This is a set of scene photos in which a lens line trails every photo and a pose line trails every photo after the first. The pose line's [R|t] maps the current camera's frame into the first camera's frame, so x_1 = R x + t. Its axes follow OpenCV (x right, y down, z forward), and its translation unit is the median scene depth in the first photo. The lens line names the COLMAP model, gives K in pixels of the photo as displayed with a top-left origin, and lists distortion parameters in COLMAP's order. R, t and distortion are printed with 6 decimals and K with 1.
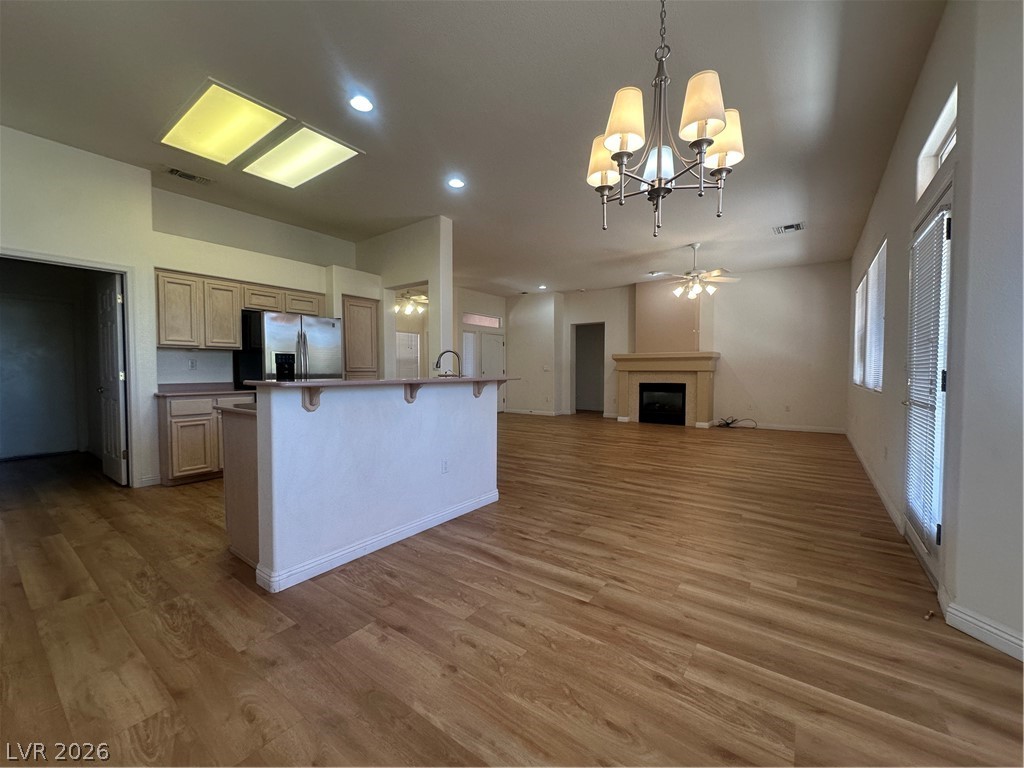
lens RADIAL K [[409.1, 0, 510.2], [0, 409.1, 384.8], [0, 0, 1]] dist [-0.005739, 0.002010]
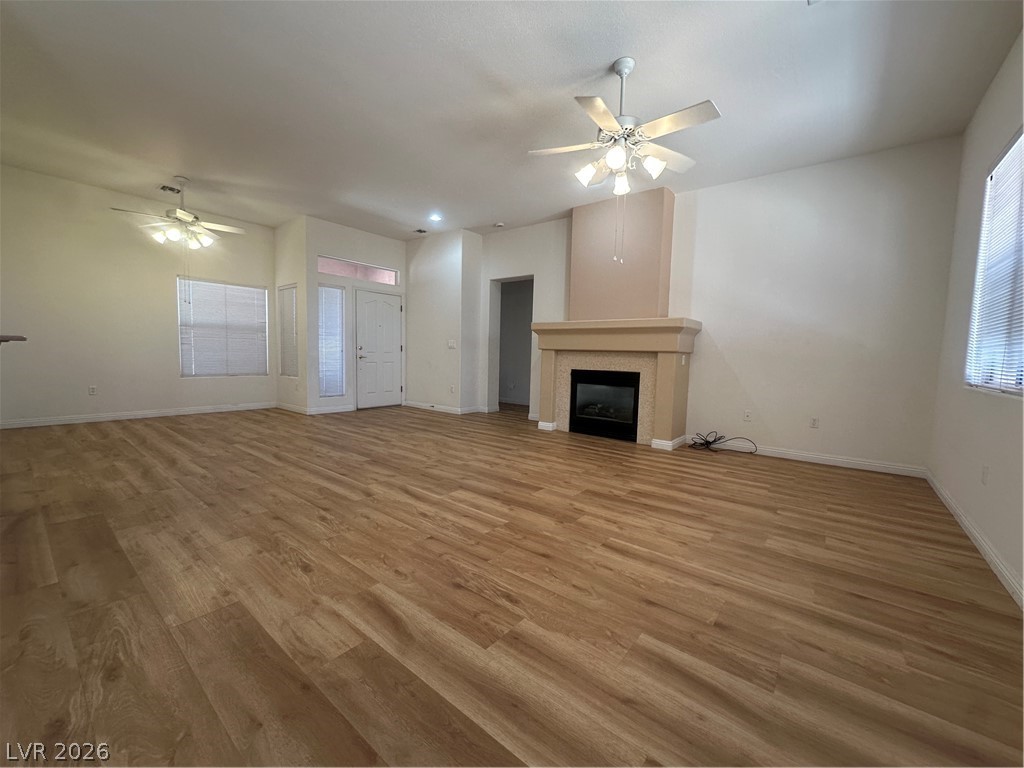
lens RADIAL K [[409.1, 0, 509.2], [0, 409.1, 385.2], [0, 0, 1]] dist [-0.005739, 0.002010]
pose [[0.998596, 0.029912, -0.043711, 0.410514], [-0.028020, 0.998670, 0.043276, -0.007993], [0.044947, -0.041990, 0.998107, 0.611456]]
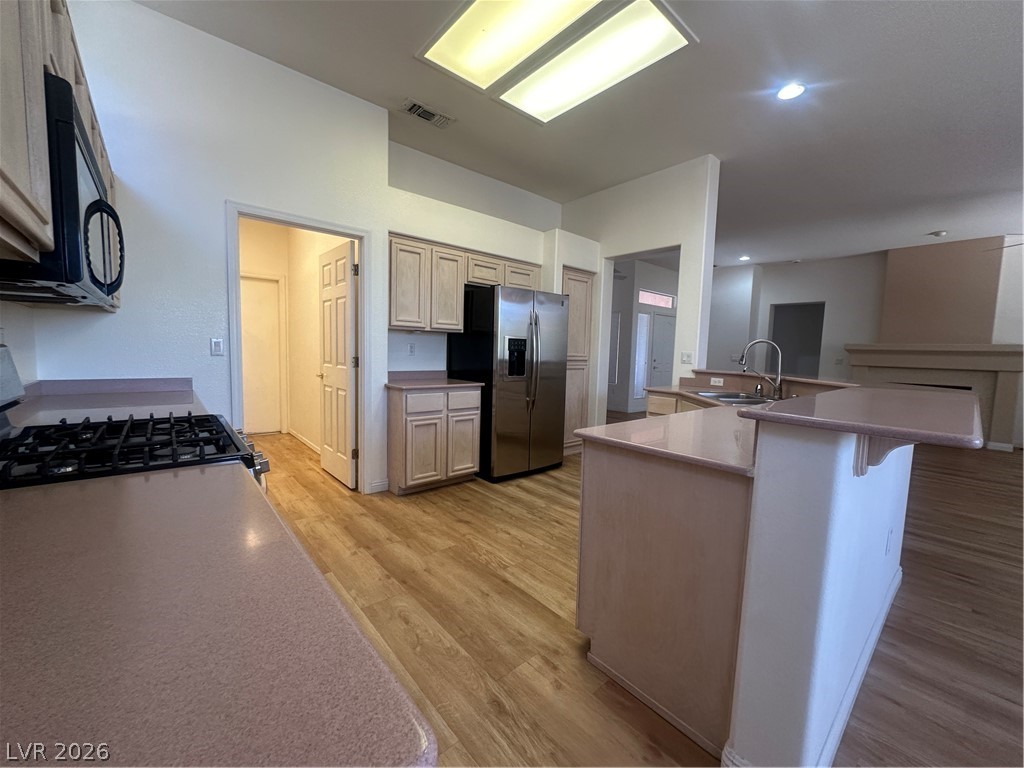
lens RADIAL K [[409.1, 0, 512.1], [0, 409.1, 384.6], [0, 0, 1]] dist [-0.005739, 0.002010]
pose [[0.974983, 0.047443, -0.217155, -0.323057], [-0.037163, 0.997998, 0.051184, -0.022648], [0.219149, -0.041833, 0.974794, 0.175782]]
